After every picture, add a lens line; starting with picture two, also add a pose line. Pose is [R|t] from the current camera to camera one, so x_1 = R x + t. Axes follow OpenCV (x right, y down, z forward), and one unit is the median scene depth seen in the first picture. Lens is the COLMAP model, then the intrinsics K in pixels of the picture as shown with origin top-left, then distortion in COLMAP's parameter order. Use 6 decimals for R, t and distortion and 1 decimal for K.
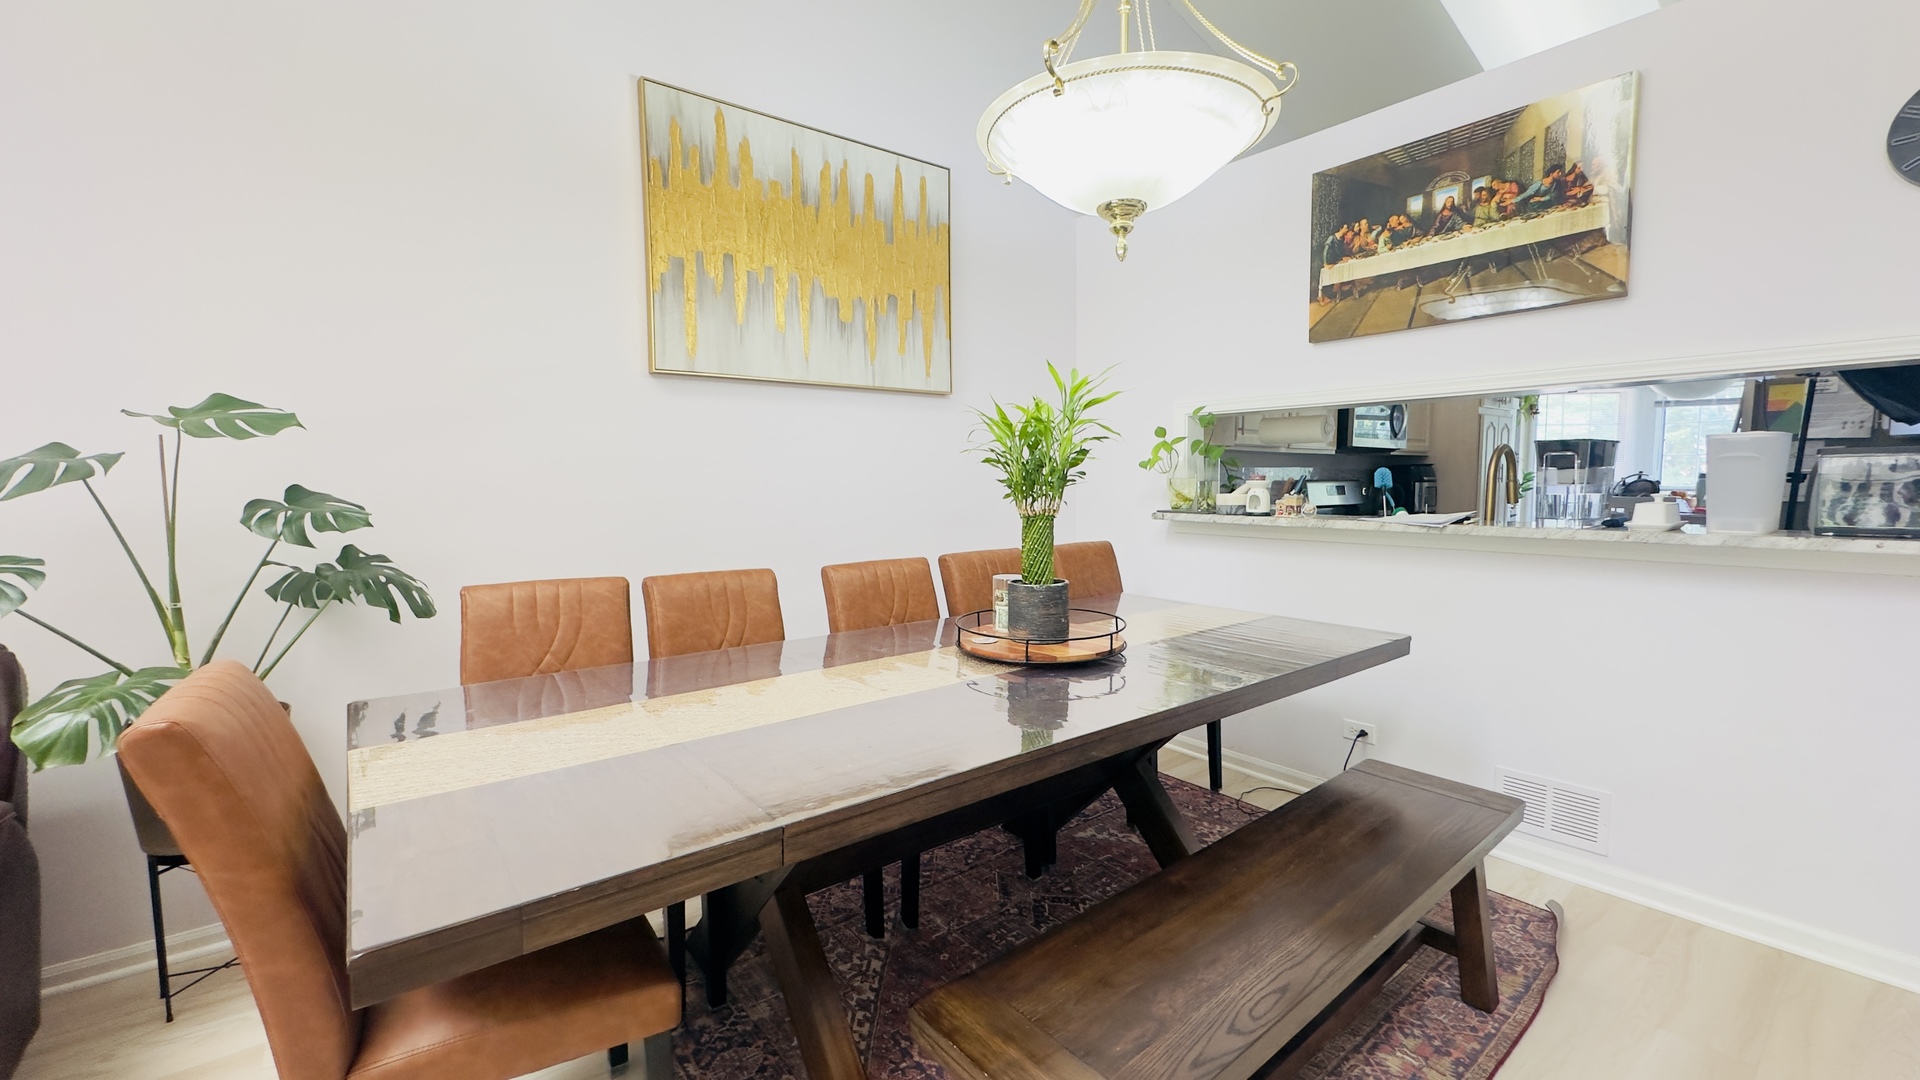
lens RADIAL K [[775.4, 0, 957.5], [0, 775.4, 542.4], [0, 0, 1]] dist [0.000503, 0.000394]
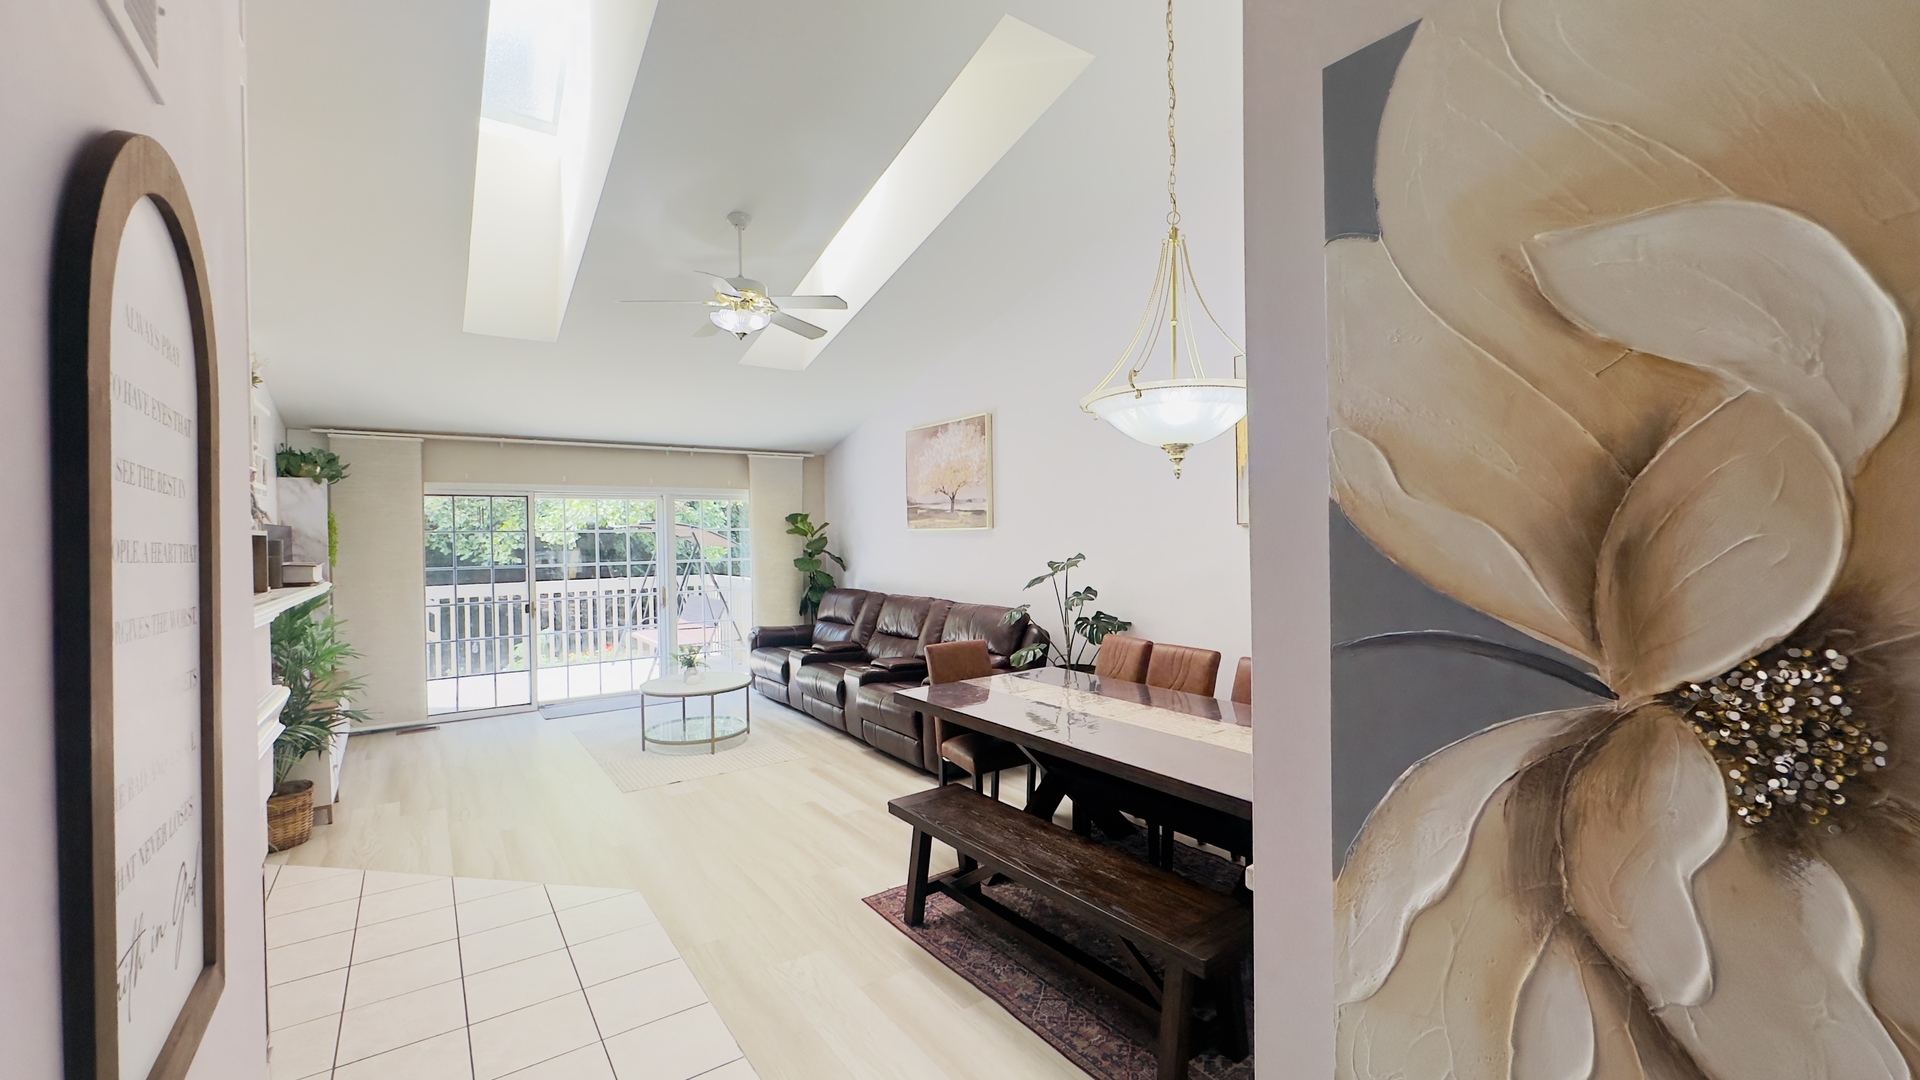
lens RADIAL K [[775.4, 0, 957.5], [0, 775.4, 542.4], [0, 0, 1]] dist [0.000503, 0.000394]
pose [[-0.048557, 0.014763, -0.998711, 1.257495], [-0.065730, 0.997676, 0.017943, -0.171075], [0.996655, 0.066516, -0.047474, 0.461171]]
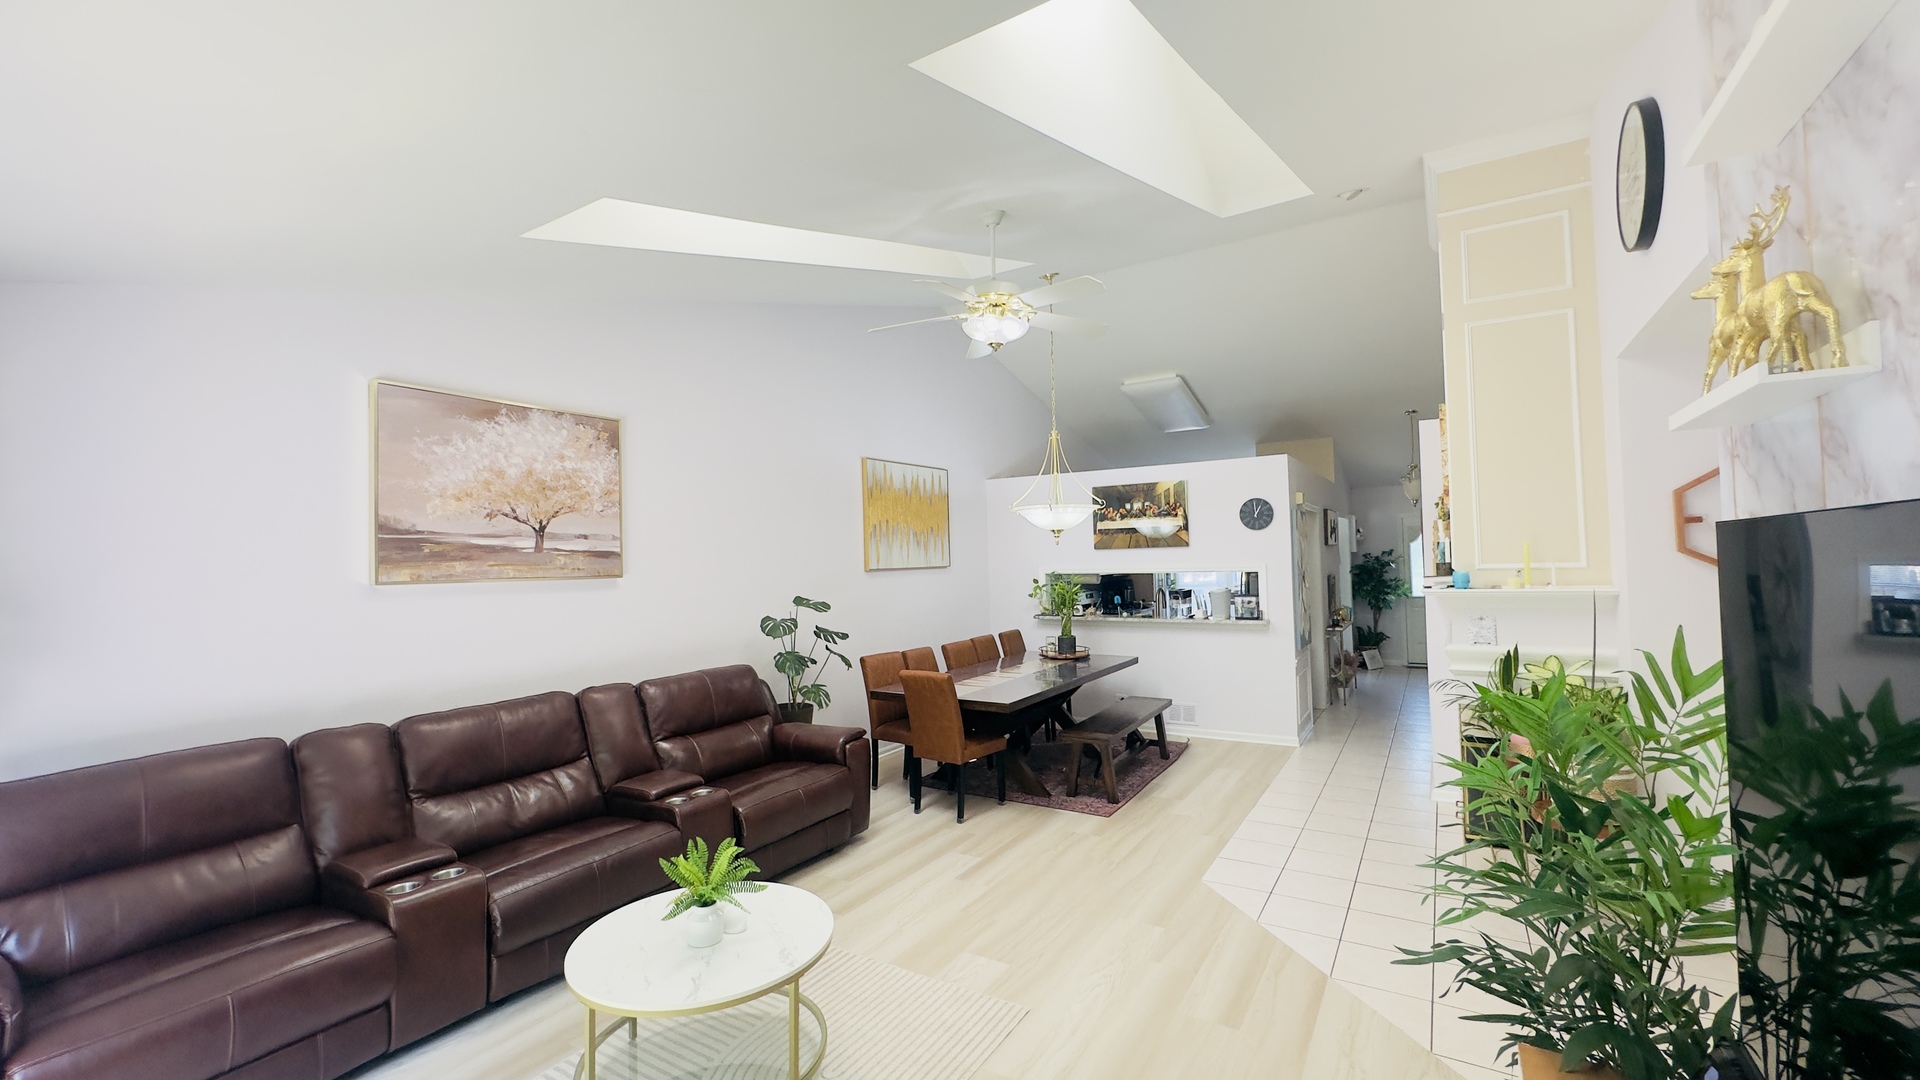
lens RADIAL K [[775.4, 0, 957.5], [0, 775.4, 542.4], [0, 0, 1]] dist [0.000503, 0.000394]
pose [[0.939854, -0.011101, 0.341397, -0.941167], [0.046762, 0.994243, -0.096403, -0.054699], [-0.338361, 0.106569, 0.934962, -1.392730]]
